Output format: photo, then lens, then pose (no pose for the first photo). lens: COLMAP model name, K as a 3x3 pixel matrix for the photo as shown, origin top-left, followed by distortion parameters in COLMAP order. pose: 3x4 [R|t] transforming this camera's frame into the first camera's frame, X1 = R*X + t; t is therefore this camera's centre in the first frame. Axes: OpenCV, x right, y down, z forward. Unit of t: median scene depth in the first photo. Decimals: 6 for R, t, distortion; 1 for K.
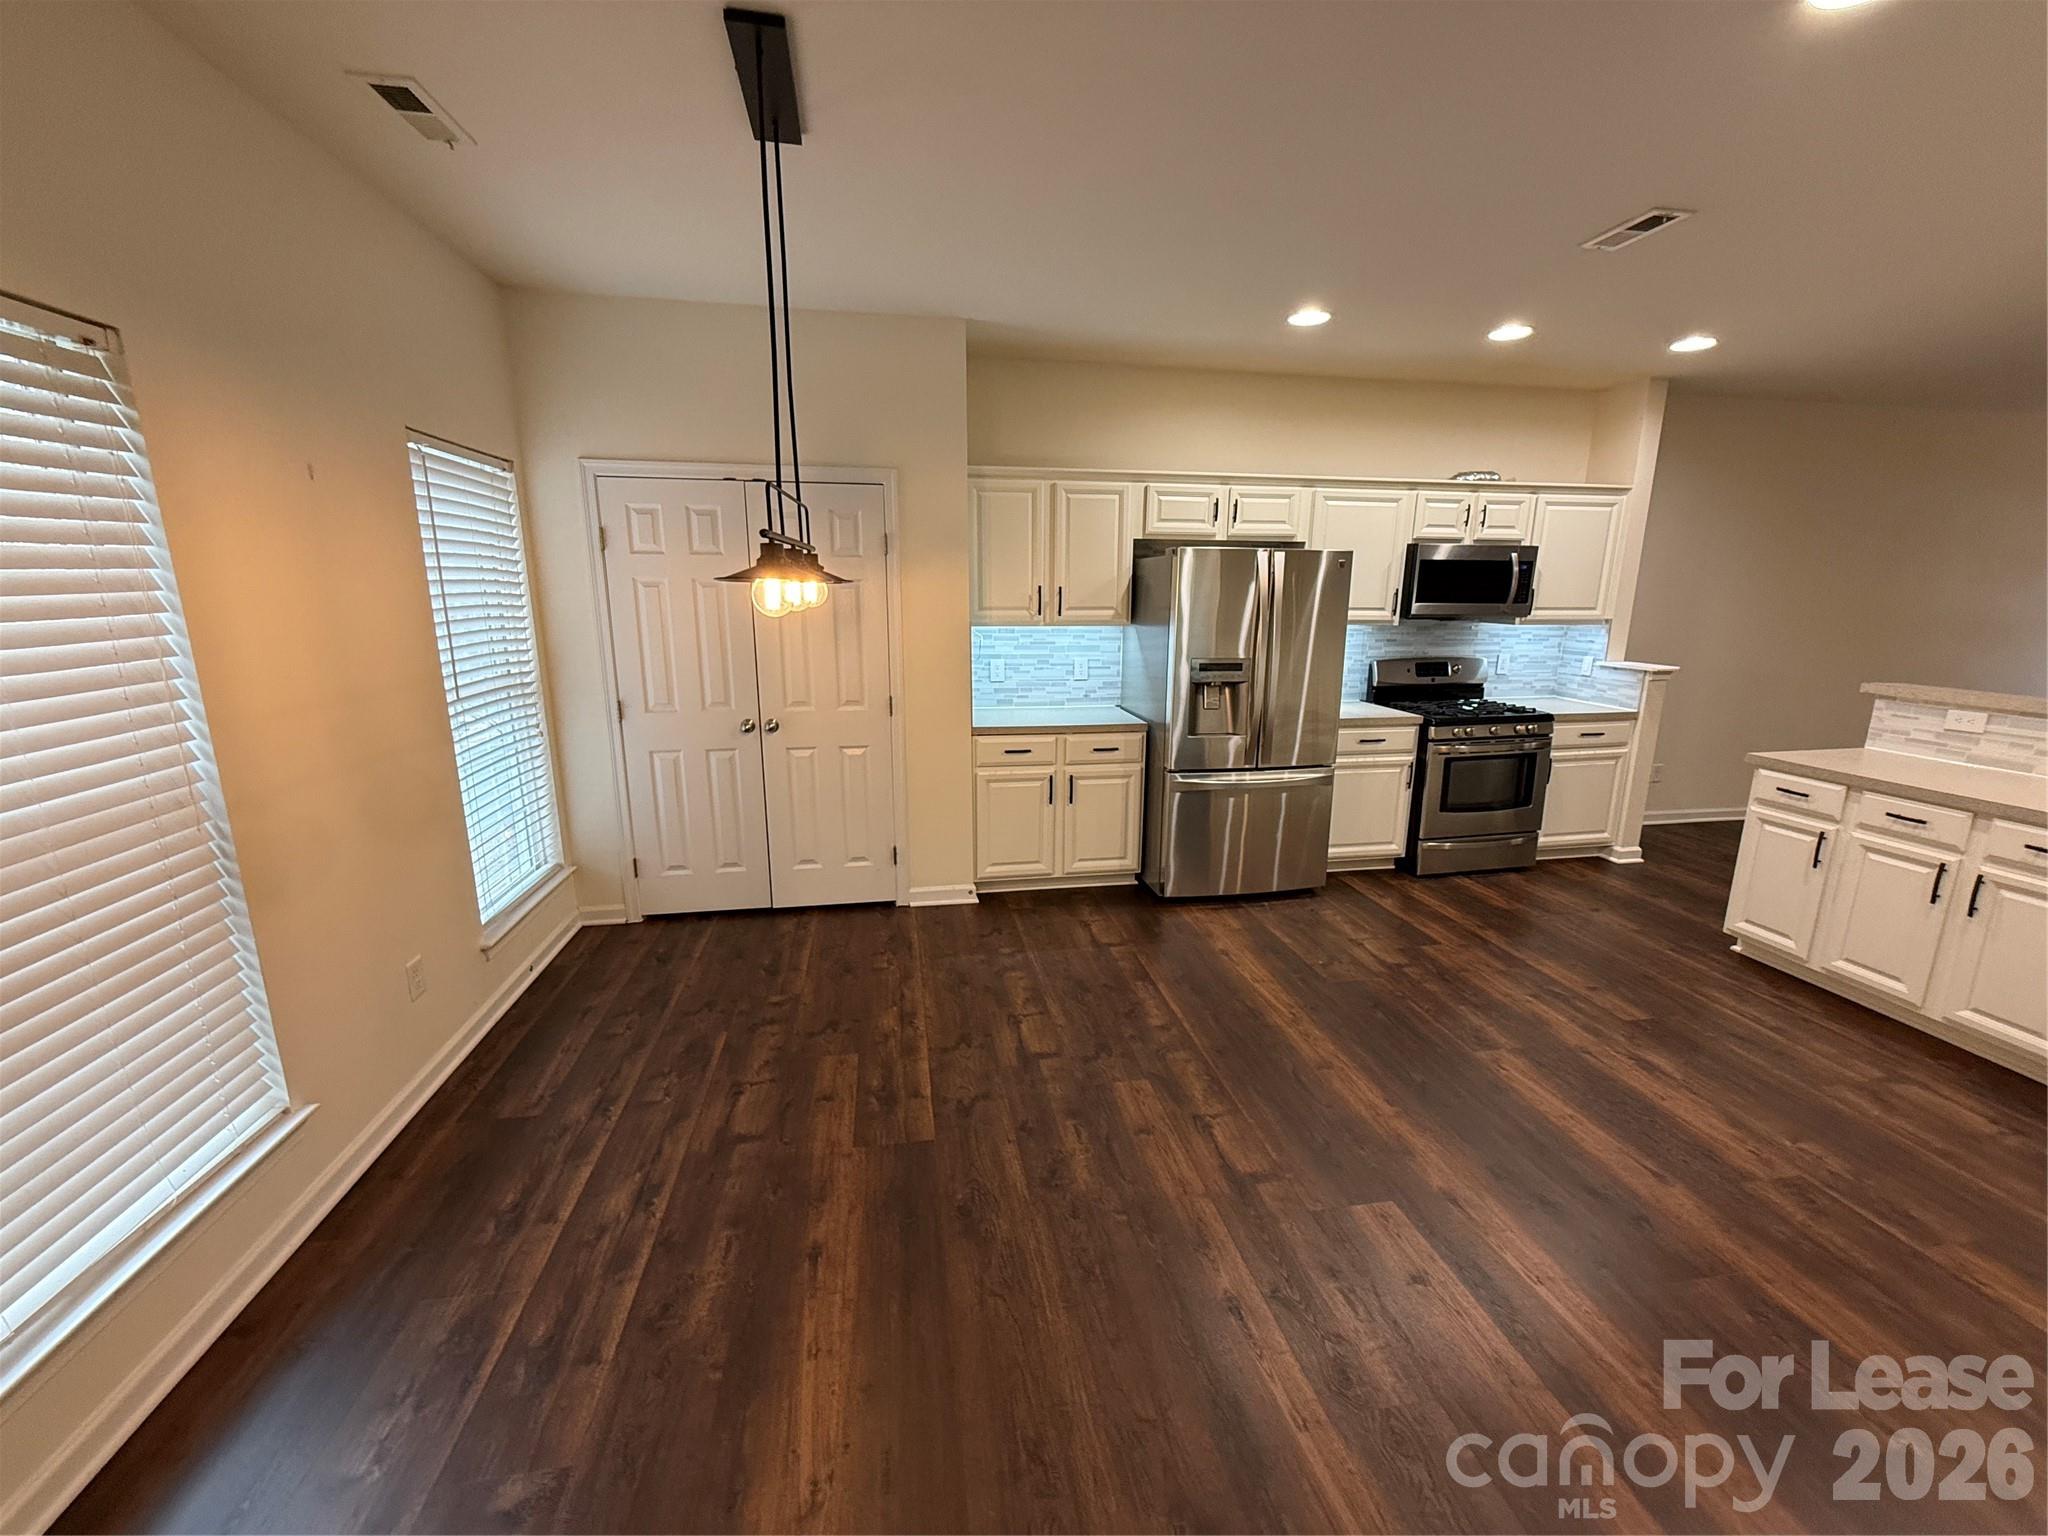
lens RADIAL K [[817.1, 0, 1026.7], [0, 817.1, 765.0], [0, 0, 1]] dist [0.001700, 0.000160]
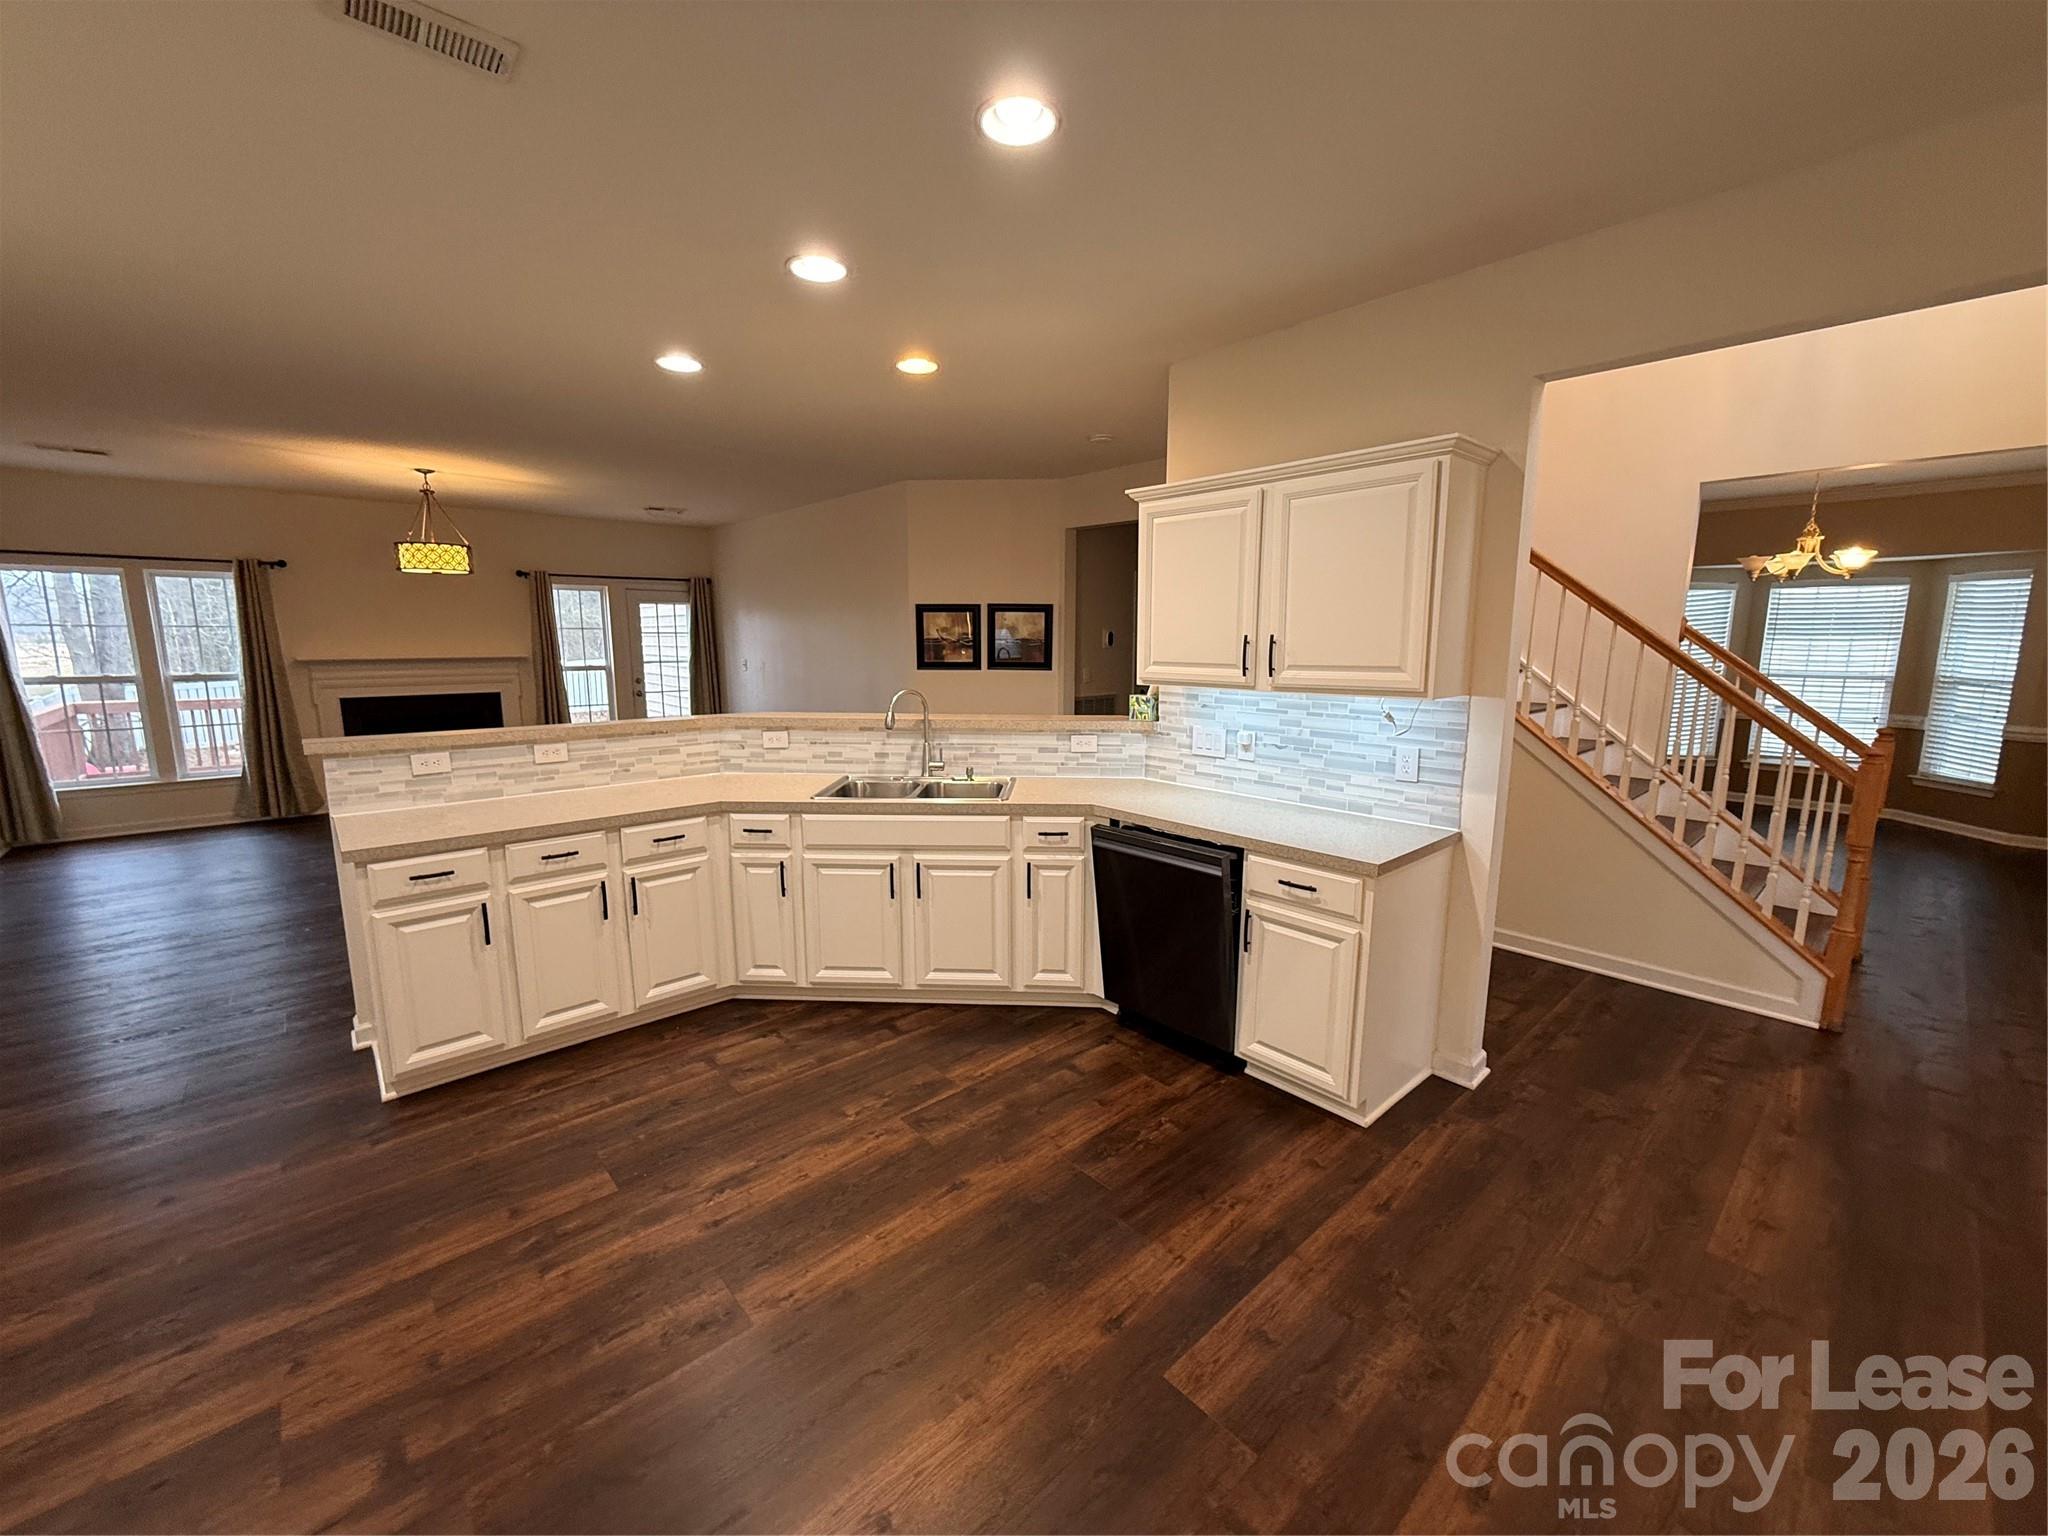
lens RADIAL K [[817.1, 0, 1029.1], [0, 817.1, 766.0], [0, 0, 1]] dist [0.001700, 0.000160]
pose [[-0.532517, -0.138600, 0.834994, -0.038909], [0.177885, 0.946144, 0.270496, -0.144870], [-0.827516, 0.292577, -0.479183, 0.677846]]
